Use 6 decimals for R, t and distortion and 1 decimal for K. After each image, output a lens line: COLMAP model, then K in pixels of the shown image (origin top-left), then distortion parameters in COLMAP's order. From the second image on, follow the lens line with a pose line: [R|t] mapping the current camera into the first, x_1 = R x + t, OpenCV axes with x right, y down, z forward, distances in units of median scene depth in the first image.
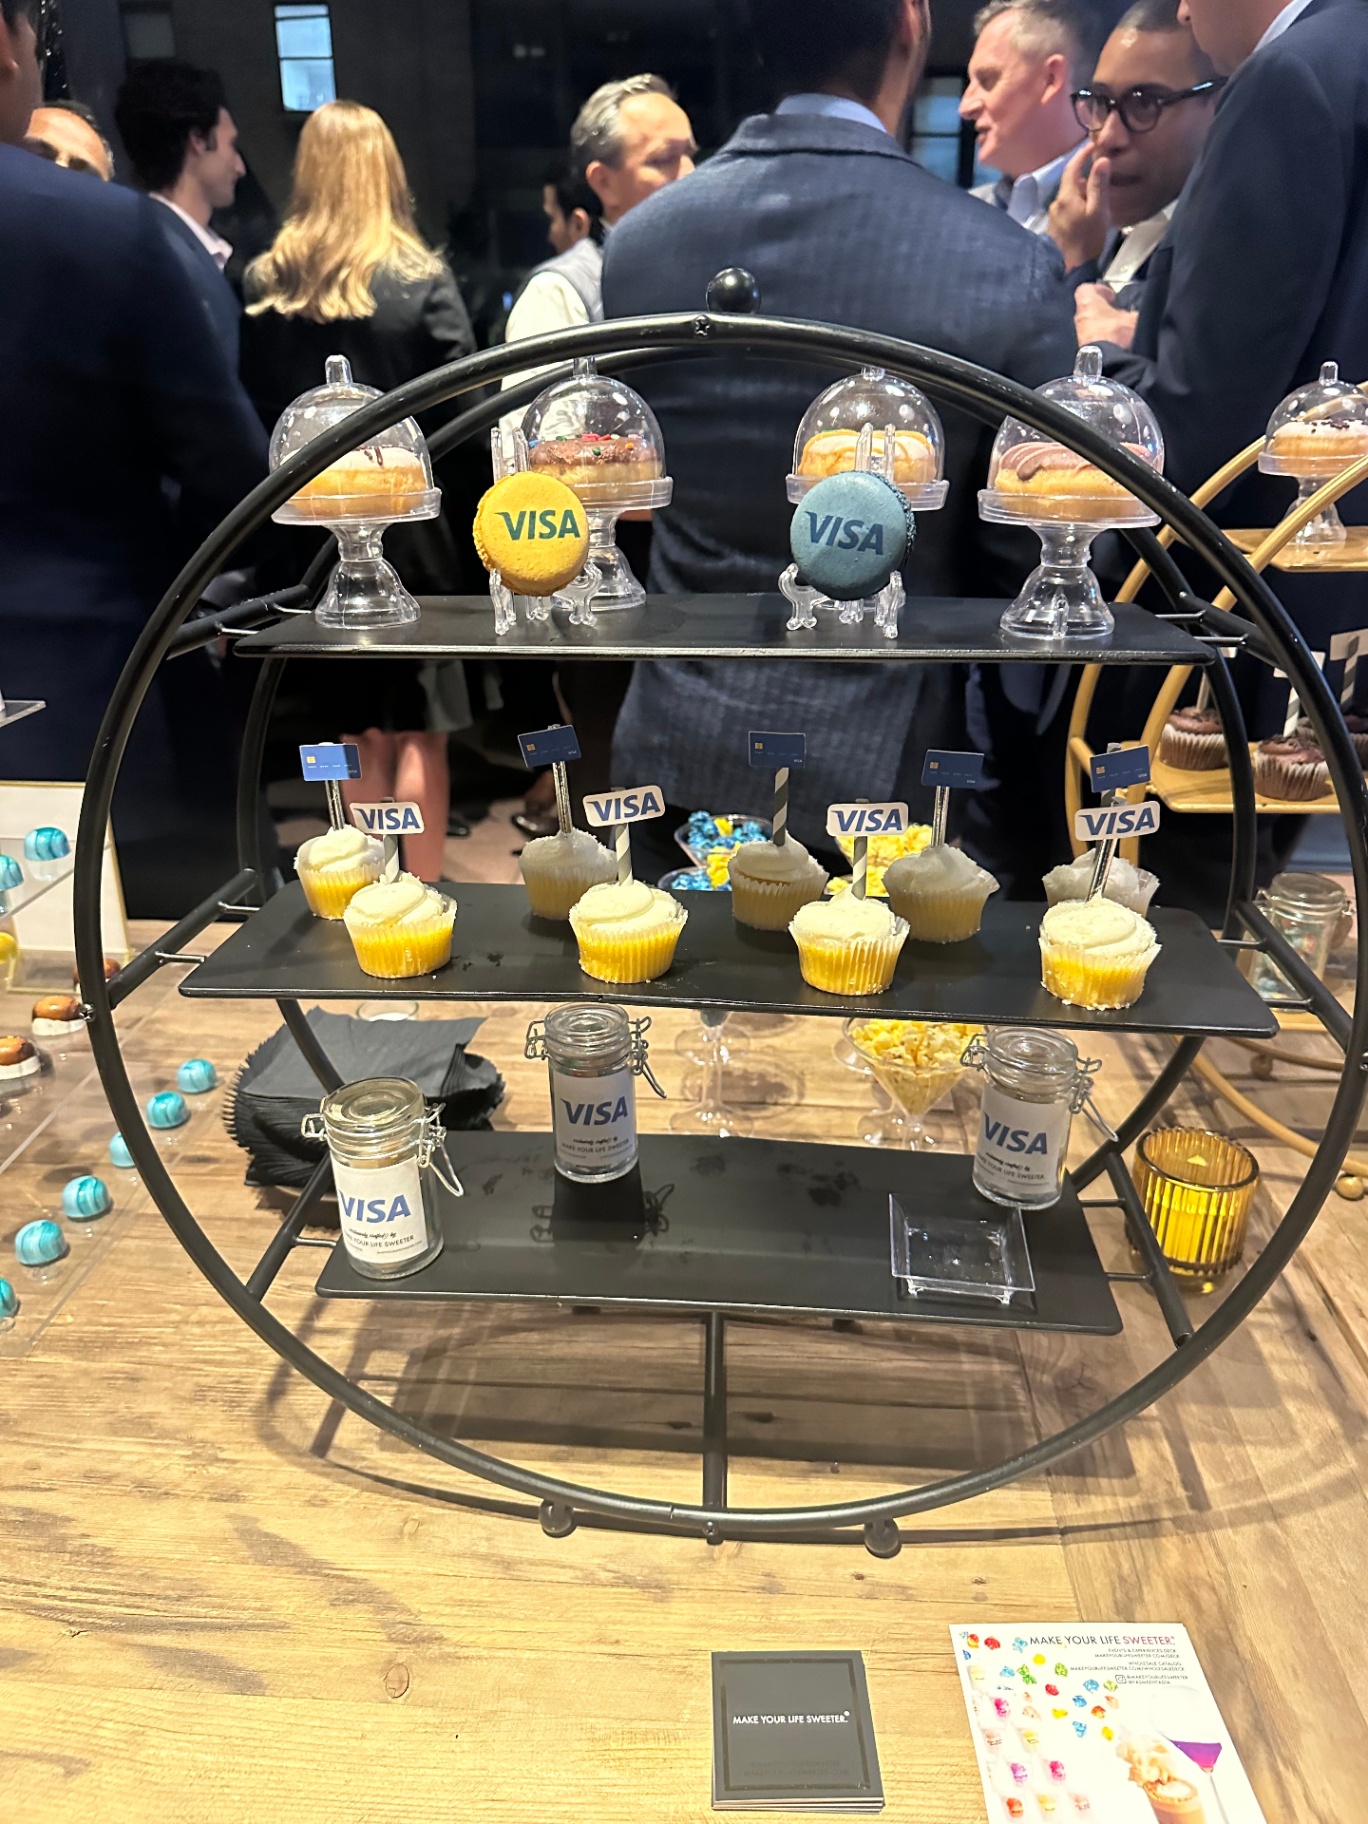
lens RADIAL K [[1383.5, 0, 688.8], [0, 1383.5, 937.9], [0, 0, 1]] dist [0.076371, -0.145774]
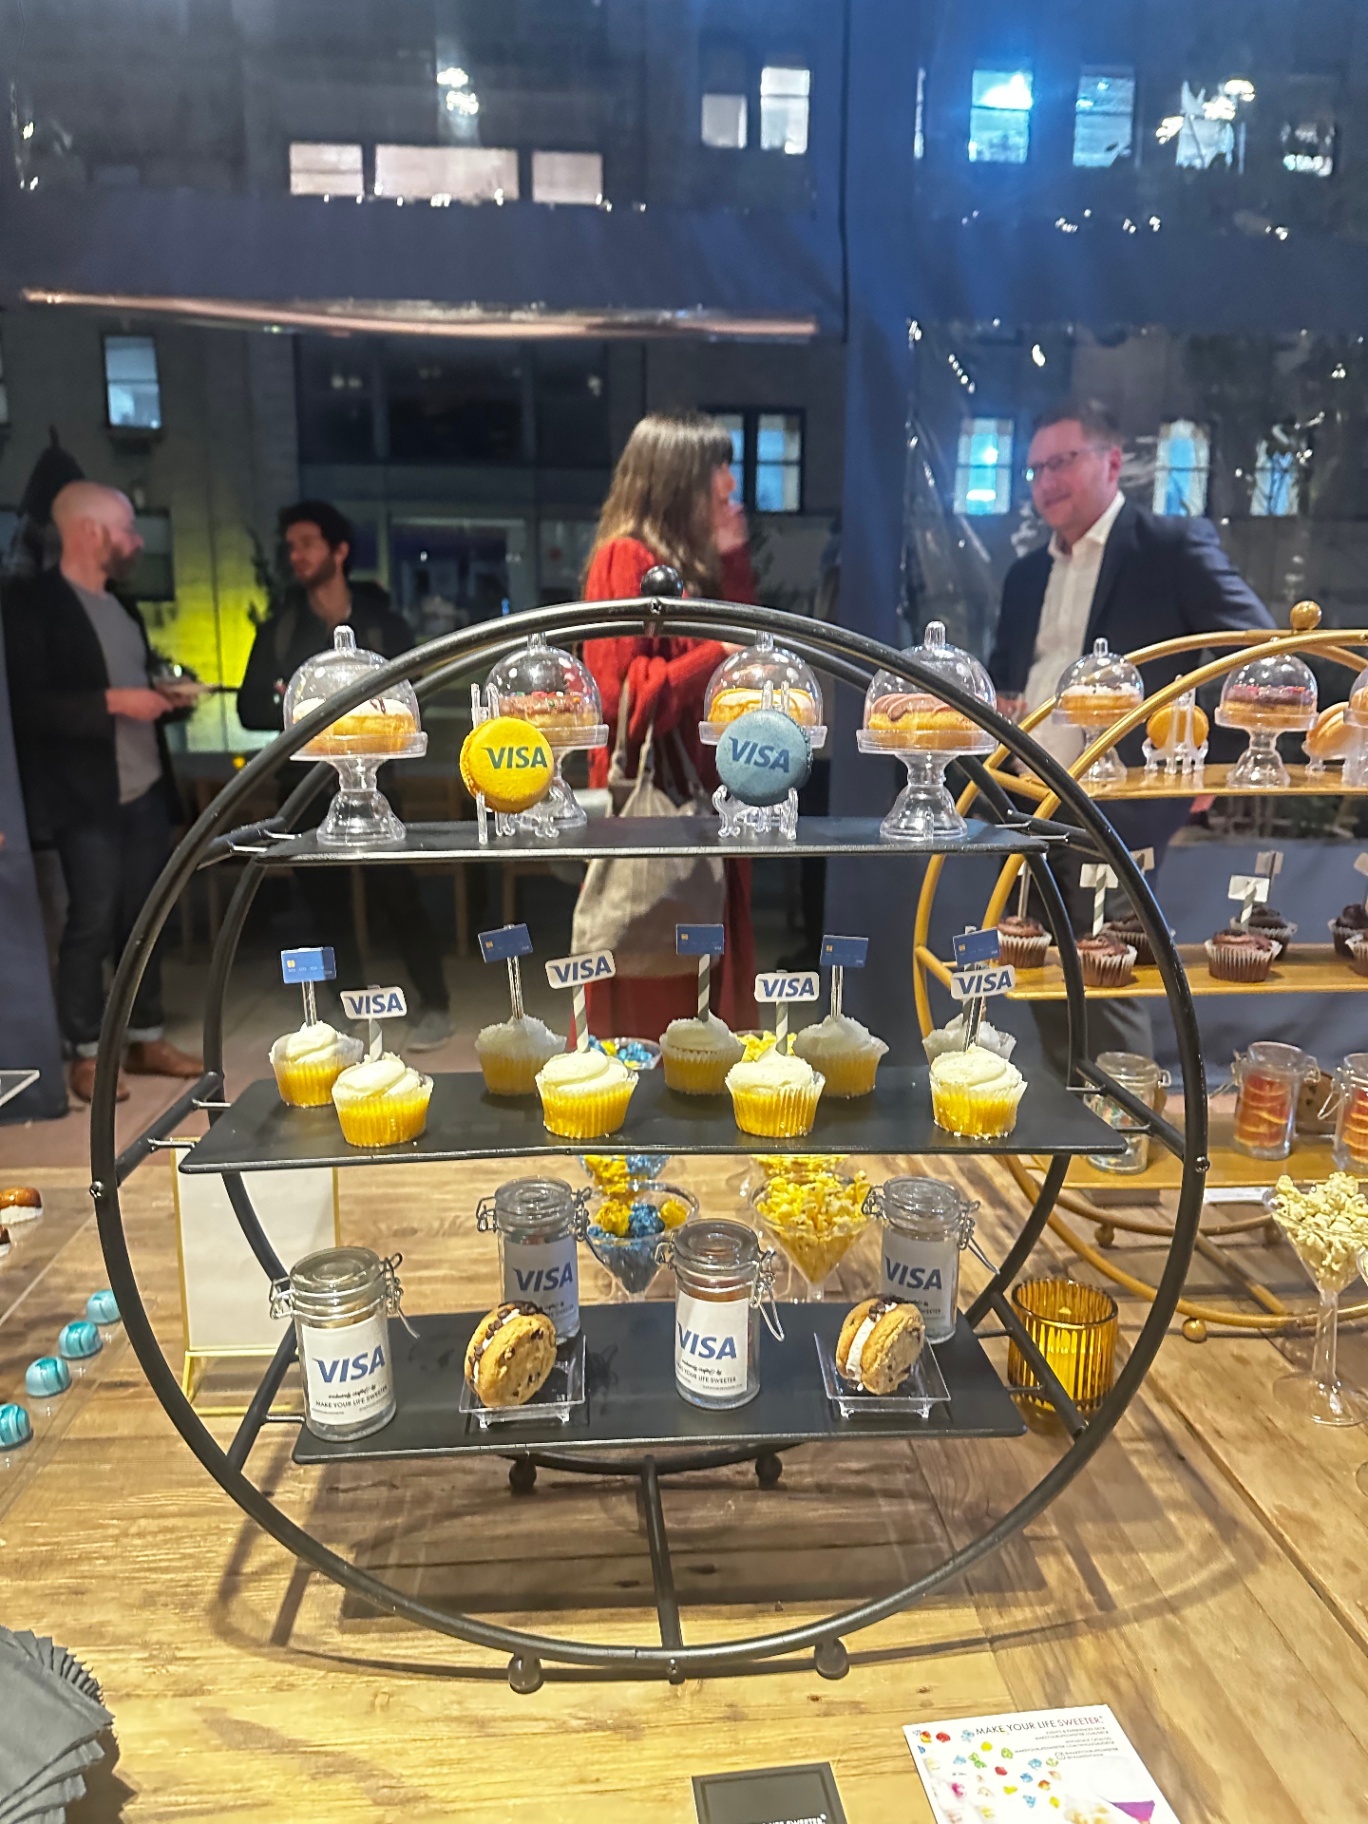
lens RADIAL K [[1442.7, 0, 680.3], [0, 1442.7, 956.0], [0, 0, 1]] dist [0.183893, -0.323348]
pose [[0.989004, -0.028579, 0.145098, -0.123947], [0.055852, 0.980667, -0.187542, 0.101661], [-0.136933, 0.193584, 0.971481, -0.193791]]
